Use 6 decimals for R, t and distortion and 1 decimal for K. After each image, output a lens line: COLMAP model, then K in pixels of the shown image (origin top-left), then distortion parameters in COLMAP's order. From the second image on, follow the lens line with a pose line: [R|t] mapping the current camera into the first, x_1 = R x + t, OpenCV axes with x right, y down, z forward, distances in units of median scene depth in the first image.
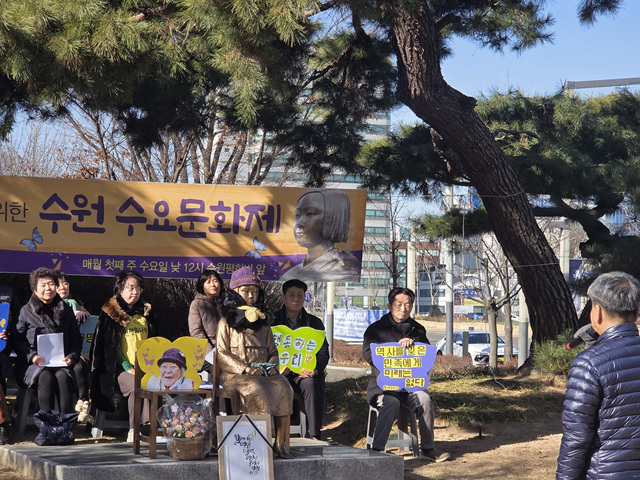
lens RADIAL K [[1610.8, 0, 320.0], [0, 1610.8, 240.0], [0, 0, 1]] dist [-0.521320, 11.153099]
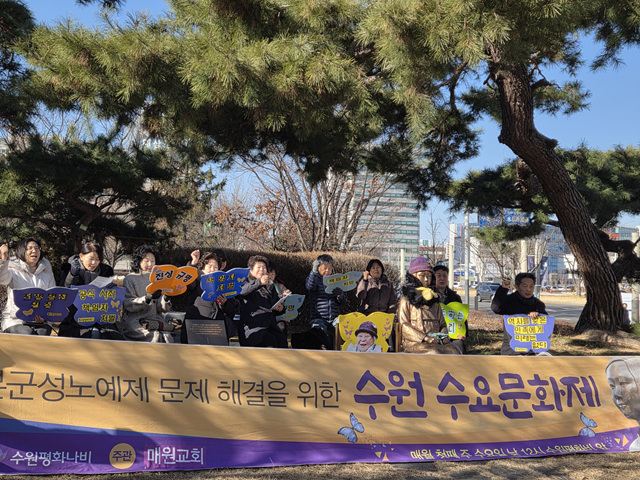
lens RADIAL K [[801.5, 0, 319.1], [0, 801.5, 219.9], [0, 0, 1]] dist [0.169014, -0.561943]
pose [[0.997572, 0.001516, -0.069631, -0.065037], [-0.003888, 0.999416, -0.033938, 0.007659], [0.069539, 0.034126, 0.996995, 0.281099]]
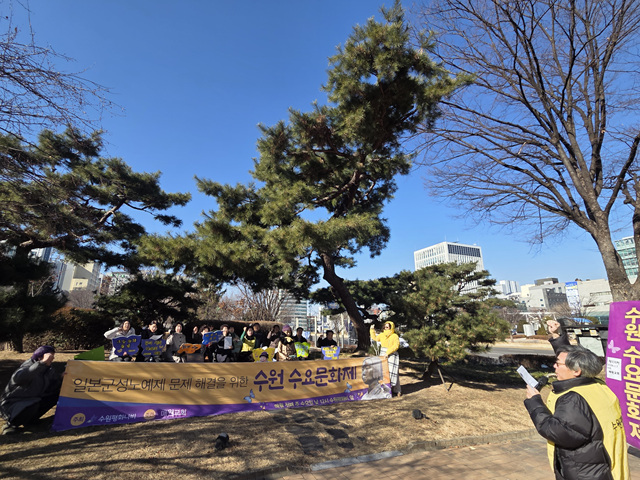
lens RADIAL K [[316.6, 0, 320.0], [0, 316.6, 240.0], [0, 0, 1]] dist [0.017836, 0.000014]
pose [[0.996151, 0.013801, 0.086558, -0.027537], [0.006935, 0.972019, -0.234799, 0.001890], [-0.087376, 0.234496, 0.968182, 0.241299]]
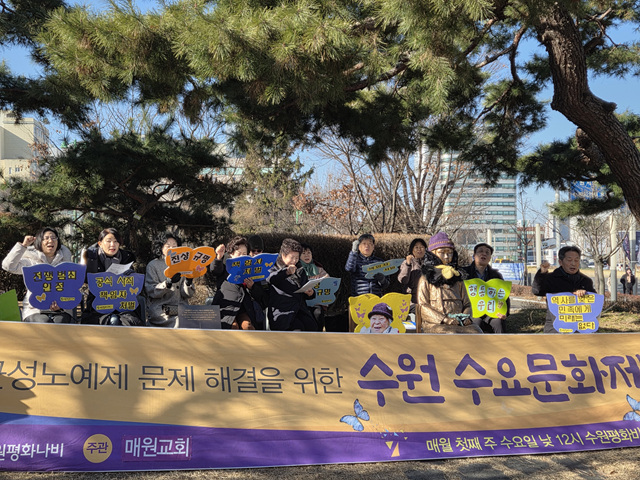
lens RADIAL K [[776.6, 0, 320.0], [0, 776.6, 240.0], [0, 0, 1]] dist [0.077180, -0.021321]
pose [[0.979403, -0.027402, -0.200048, -0.015038], [0.029413, 0.999542, 0.007090, 0.012343], [0.199762, -0.012828, 0.979760, 0.329170]]
